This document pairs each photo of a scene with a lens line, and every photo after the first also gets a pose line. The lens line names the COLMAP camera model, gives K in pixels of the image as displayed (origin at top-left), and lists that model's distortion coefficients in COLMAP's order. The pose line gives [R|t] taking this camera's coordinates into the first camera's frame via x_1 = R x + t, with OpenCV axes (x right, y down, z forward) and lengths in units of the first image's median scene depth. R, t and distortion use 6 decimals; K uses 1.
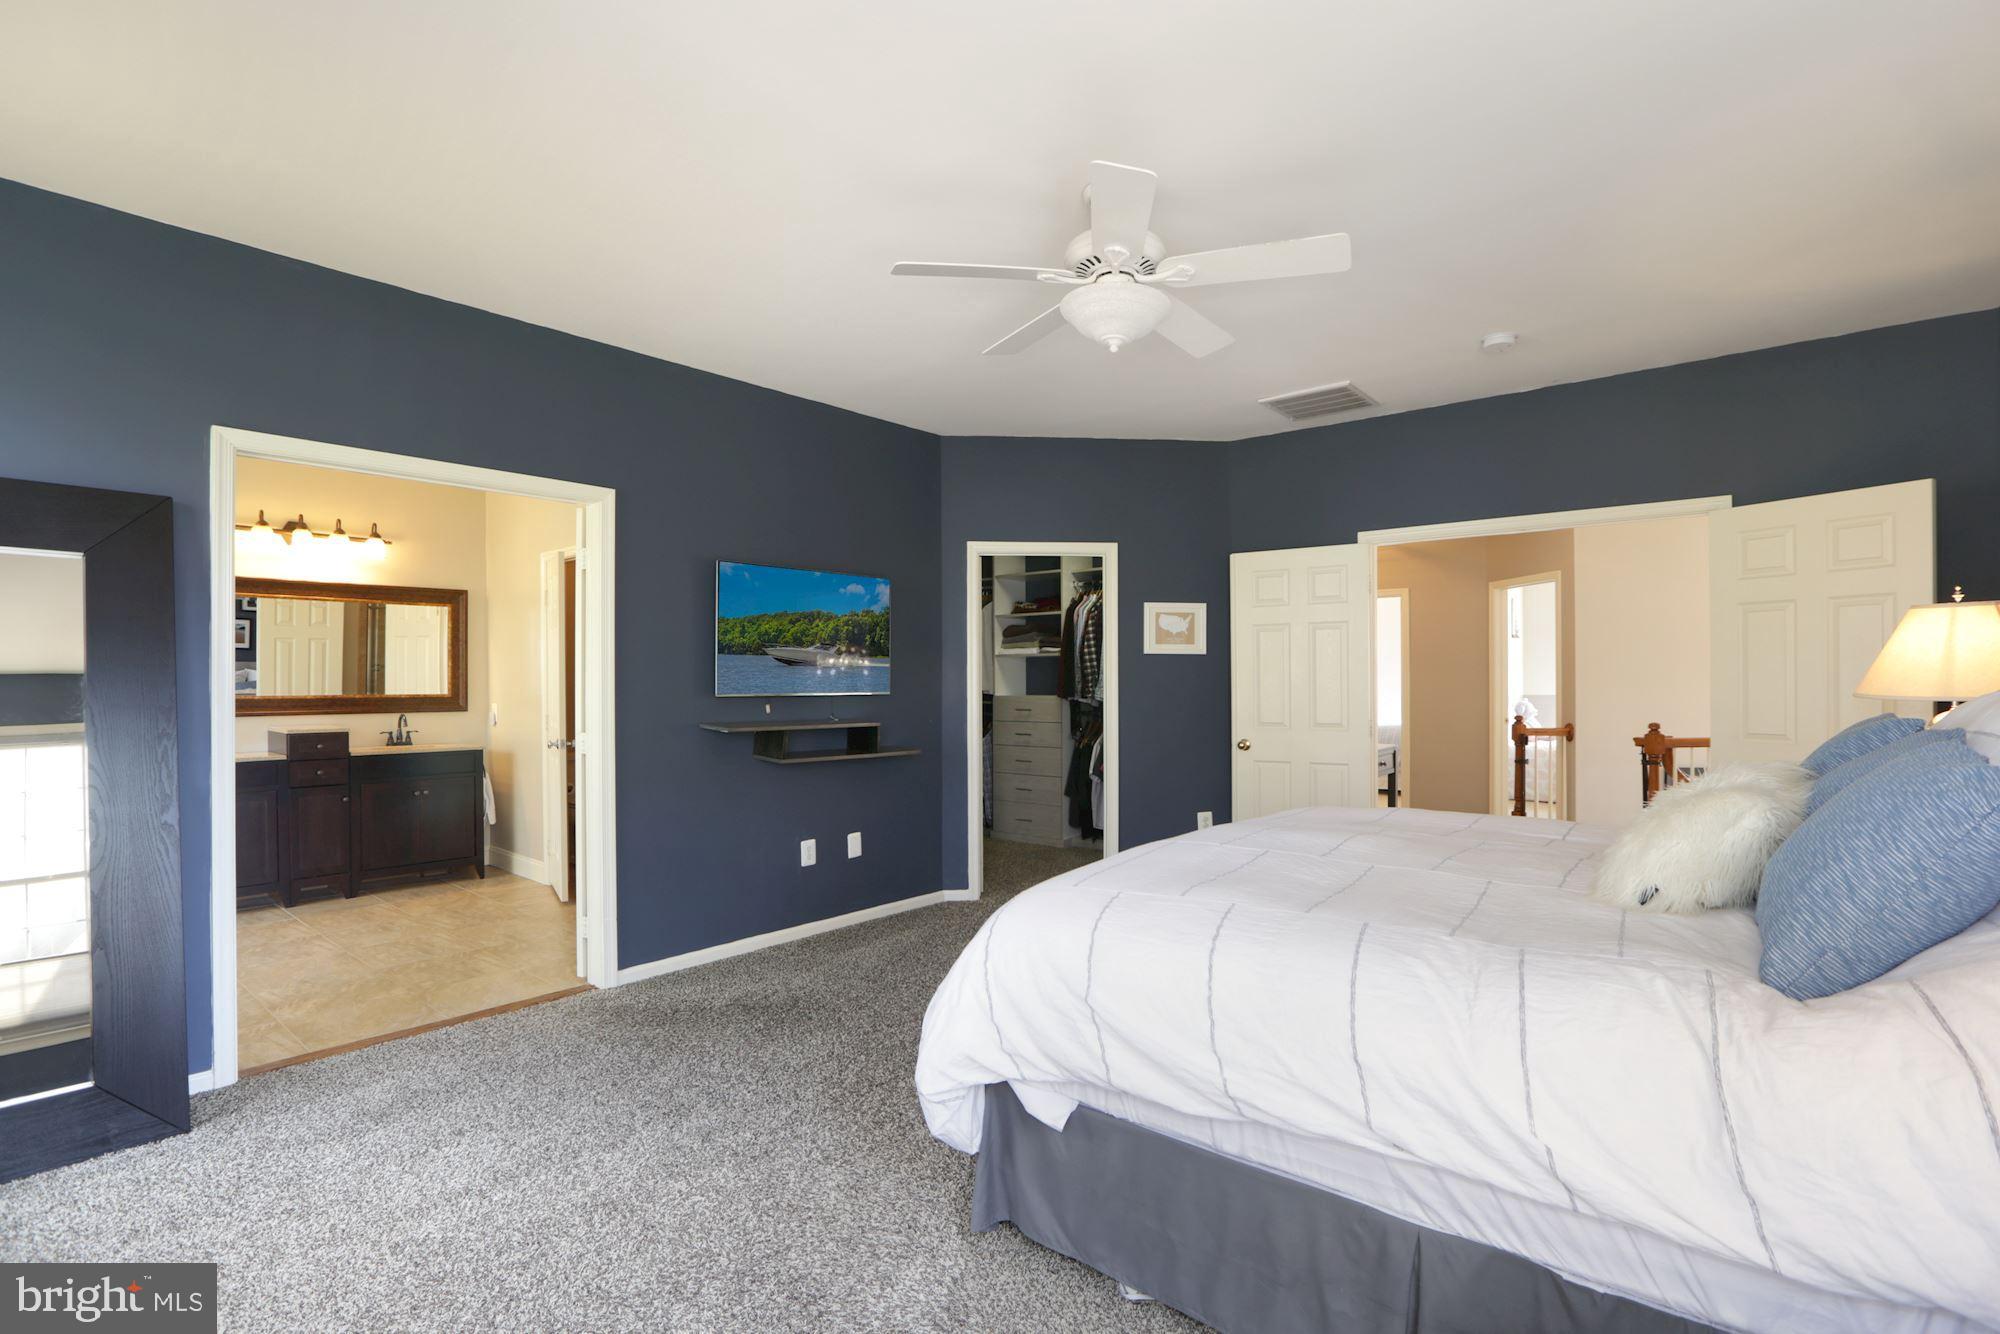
lens RADIAL K [[914.4, 0, 1002.3], [0, 914.4, 668.0], [0, 0, 1]] dist [-0.007330, 0.000787]
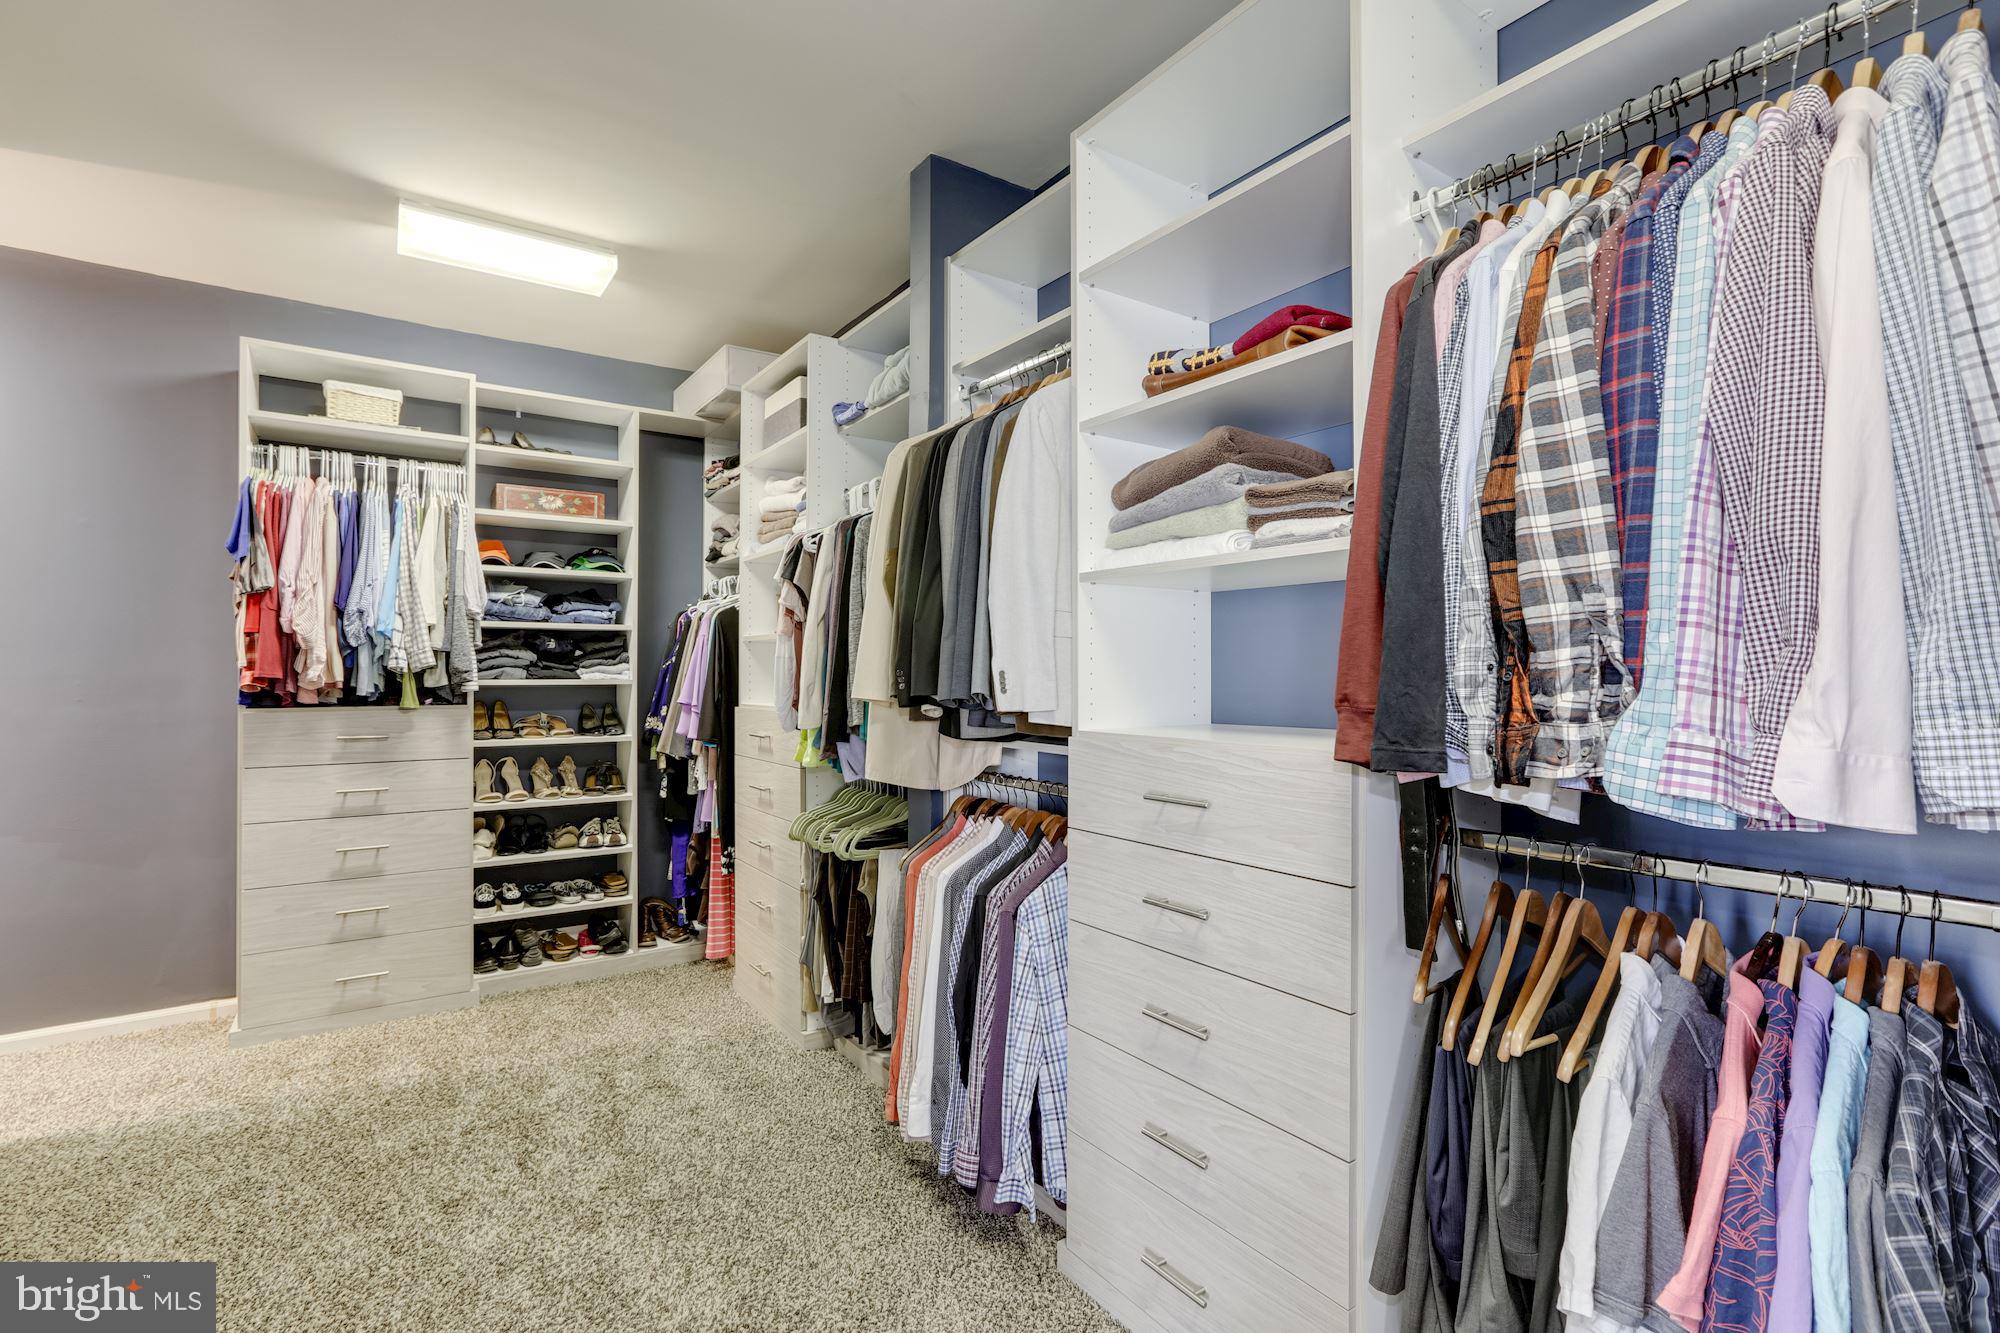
lens RADIAL K [[914.4, 0, 992.2], [0, 914.4, 663.2], [0, 0, 1]] dist [-0.007330, 0.000787]
pose [[0.955720, 0.004369, -0.294246, 0.047352], [-0.003118, 0.999984, 0.004719, 0.010343], [0.294262, -0.003592, 0.955718, 0.780891]]
